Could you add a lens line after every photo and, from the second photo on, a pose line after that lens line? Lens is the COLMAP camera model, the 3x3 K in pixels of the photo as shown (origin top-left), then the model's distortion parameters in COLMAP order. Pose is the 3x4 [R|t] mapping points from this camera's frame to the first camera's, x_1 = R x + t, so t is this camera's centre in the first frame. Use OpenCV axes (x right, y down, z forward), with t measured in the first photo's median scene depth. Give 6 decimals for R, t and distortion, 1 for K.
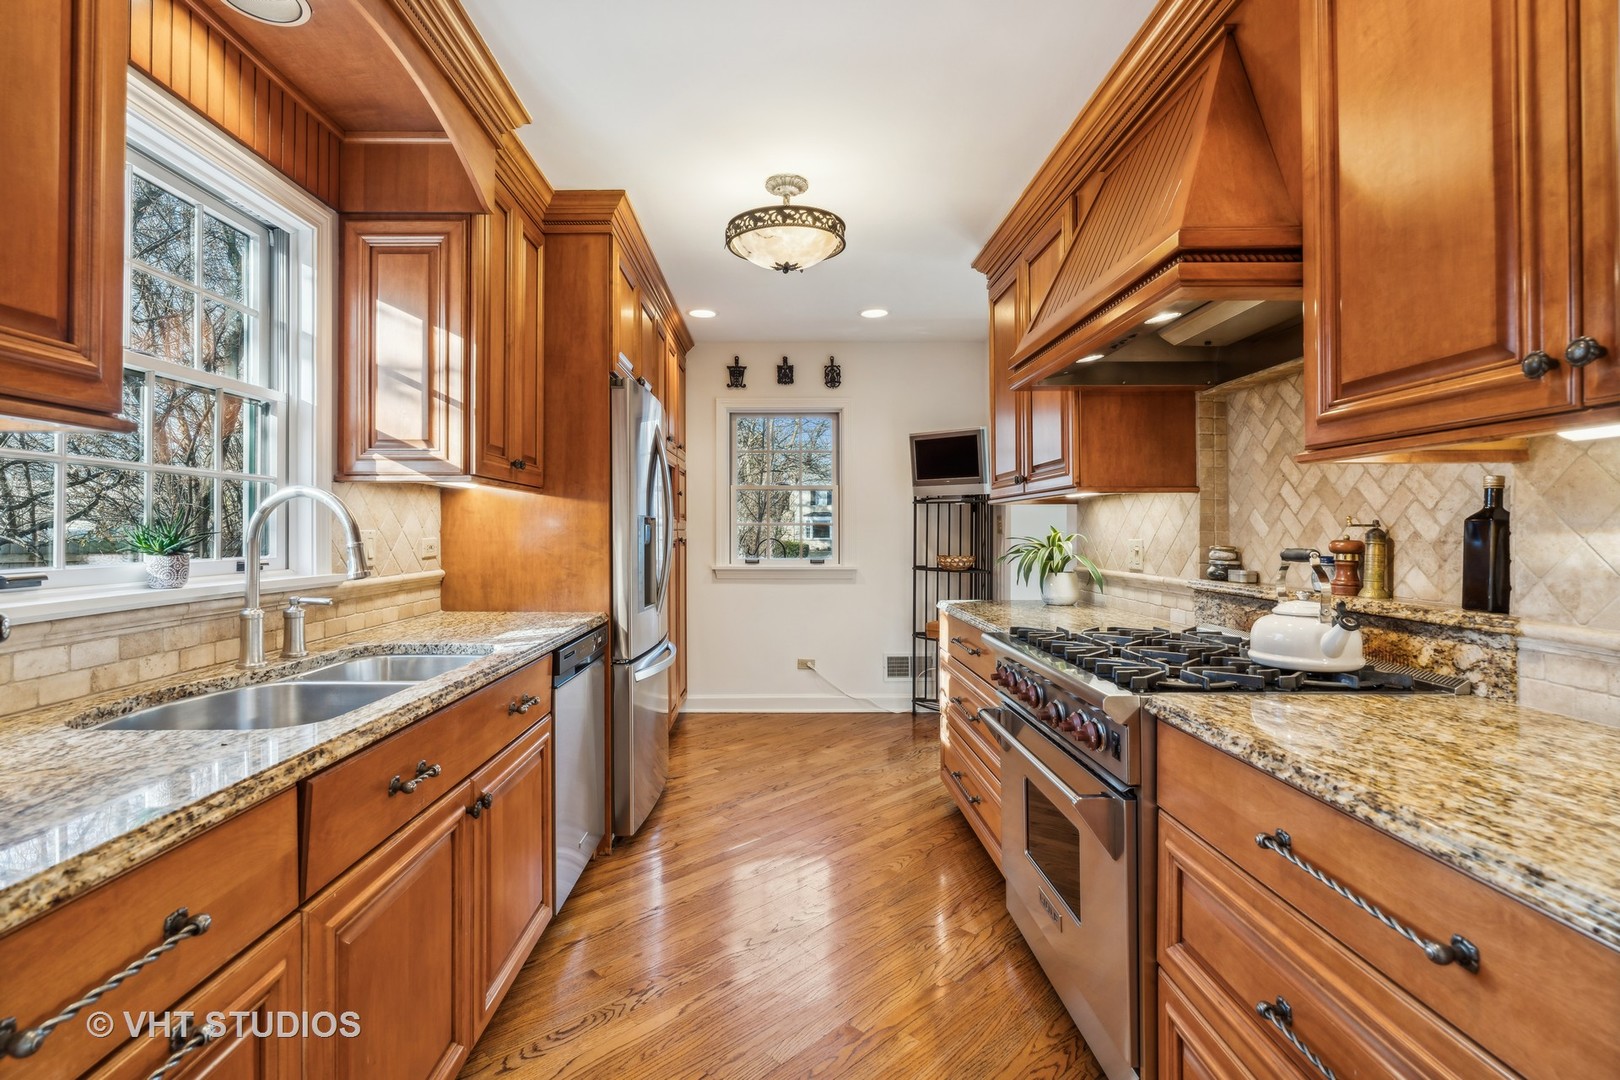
lens RADIAL K [[746.9, 0, 810.0], [0, 746.9, 540.0], [0, 0, 1]] dist [-0.000352, -0.000083]
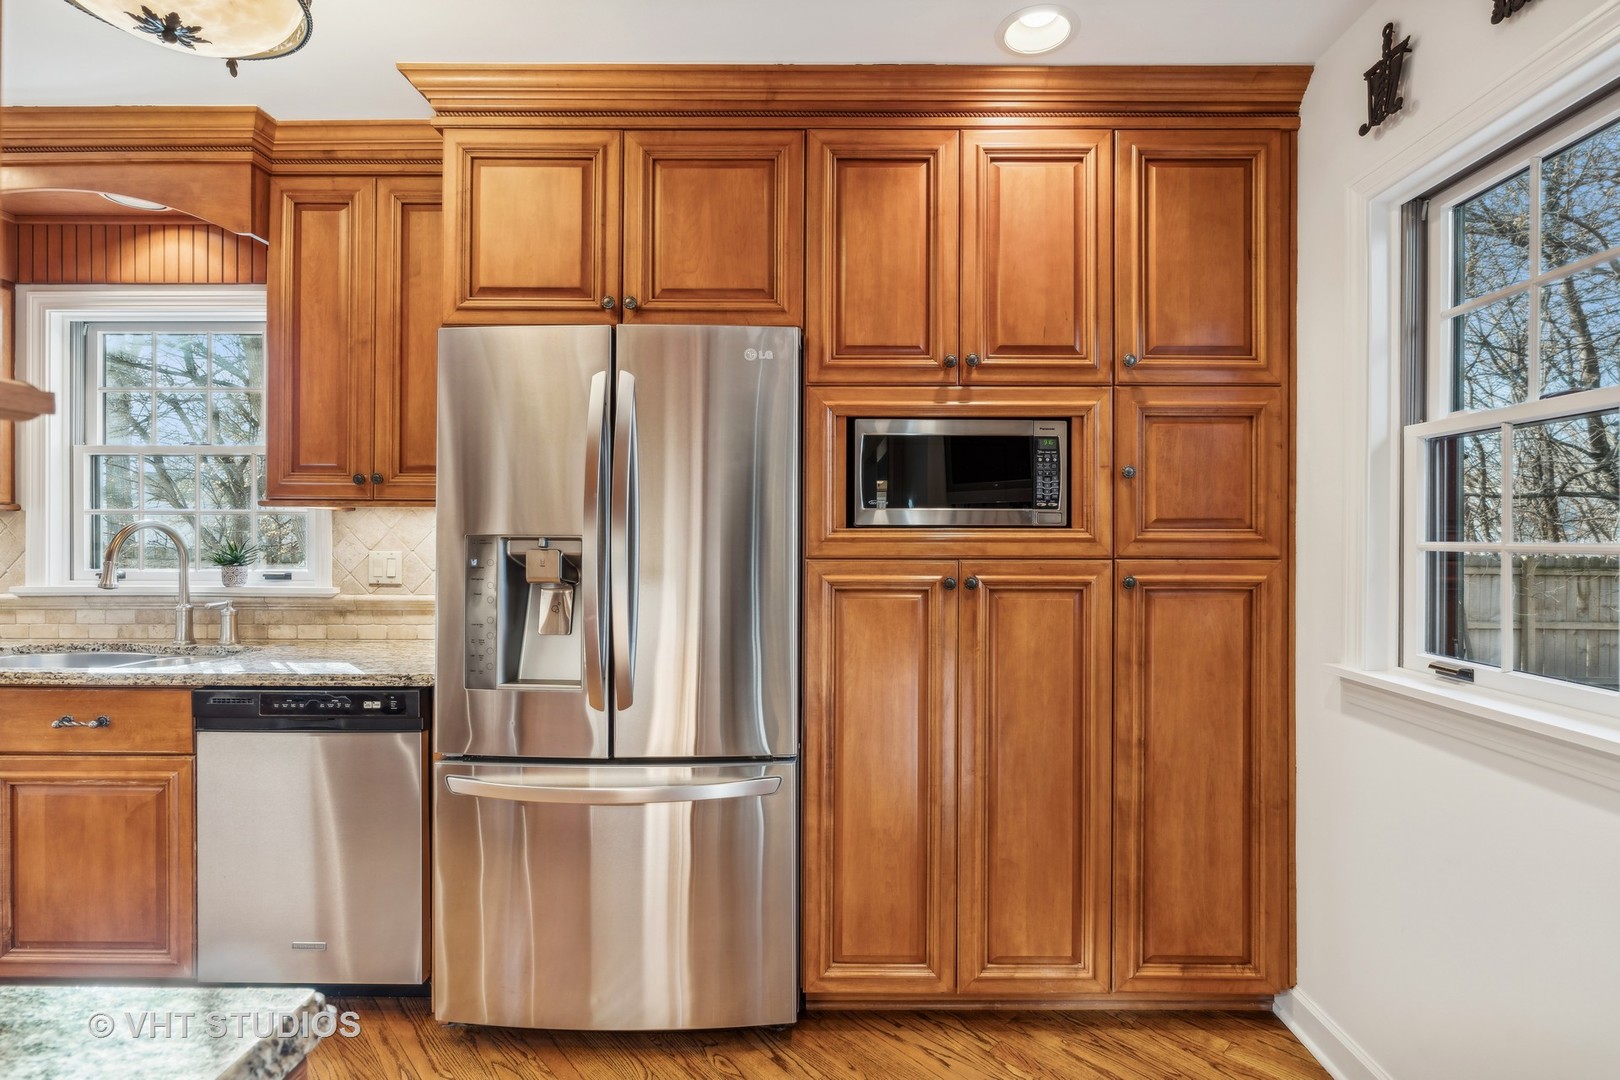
lens RADIAL K [[760.3, 0, 810.0], [0, 760.3, 540.0], [0, 0, 1]] dist [0.000148, 0.000537]
pose [[-0.039214, 0.005701, -0.999215, 0.621679], [-0.019214, 0.999795, 0.006459, -0.060848], [0.999046, 0.019453, -0.039096, 2.030897]]
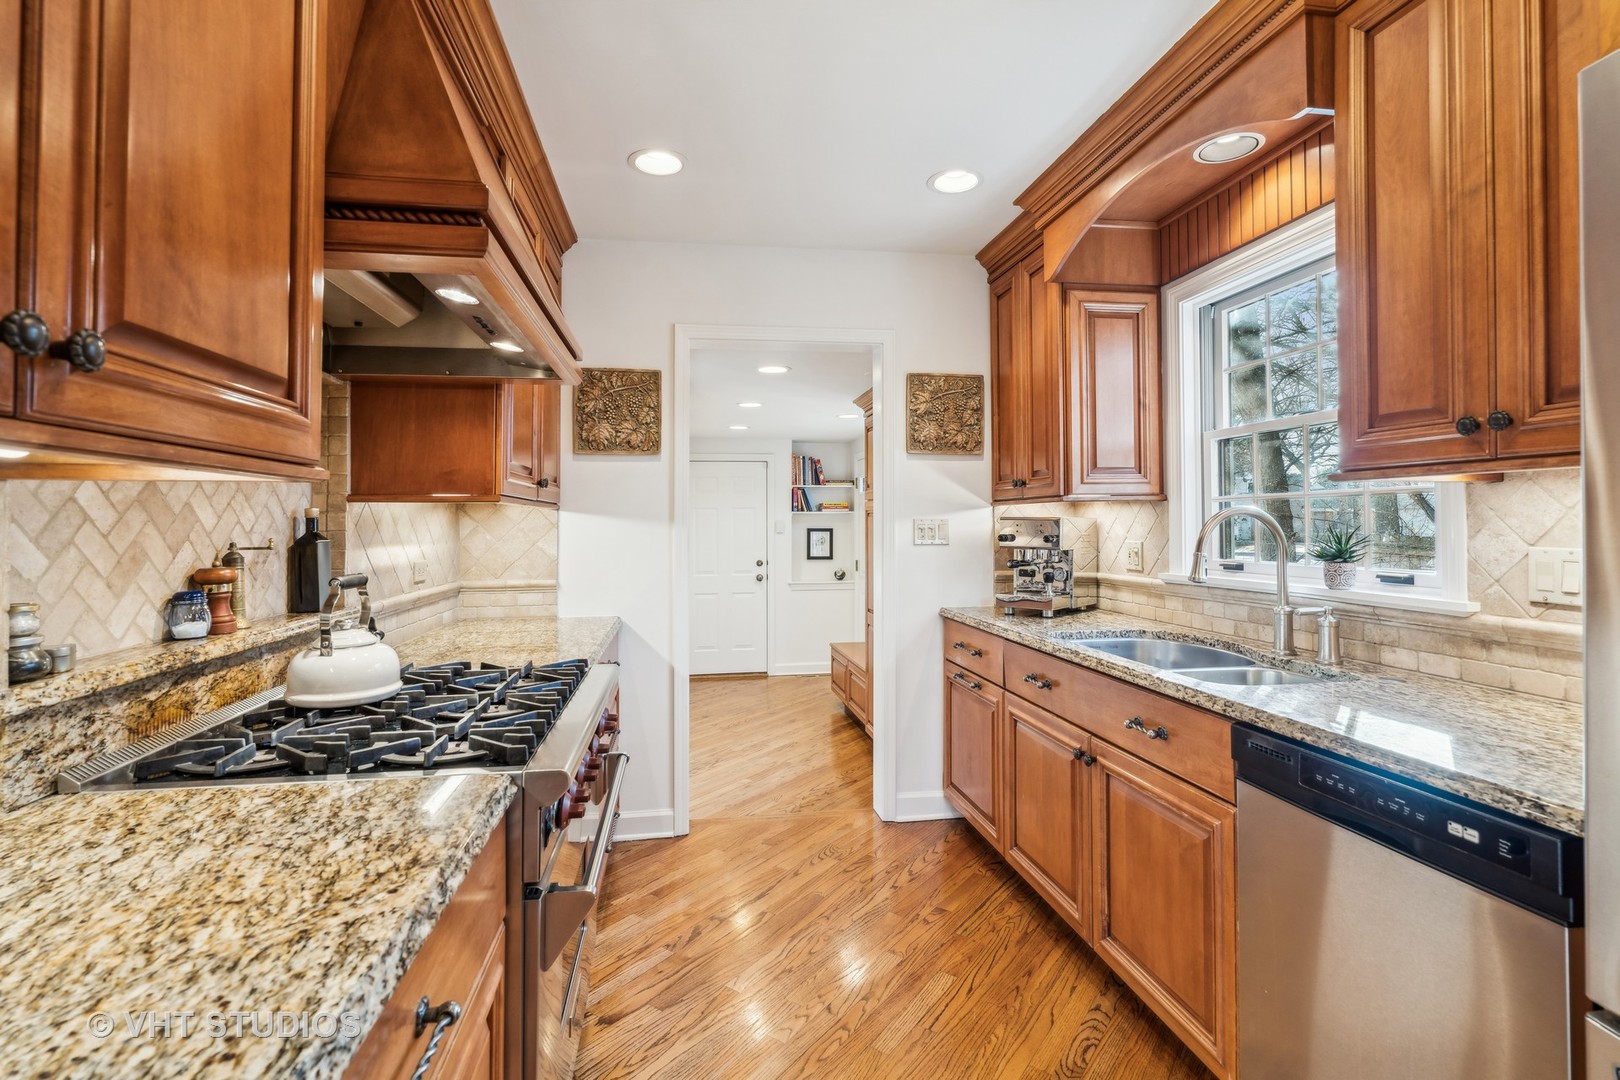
lens RADIAL K [[777.8, 0, 812.4], [0, 777.8, 513.2], [0, 0, 1]] dist [-0.002329, 0.000433]
pose [[-0.987341, 0.002978, -0.158585, 0.195207], [0.002877, 0.999995, 0.000870, -0.056581], [0.158587, 0.000403, -0.987345, 1.895862]]
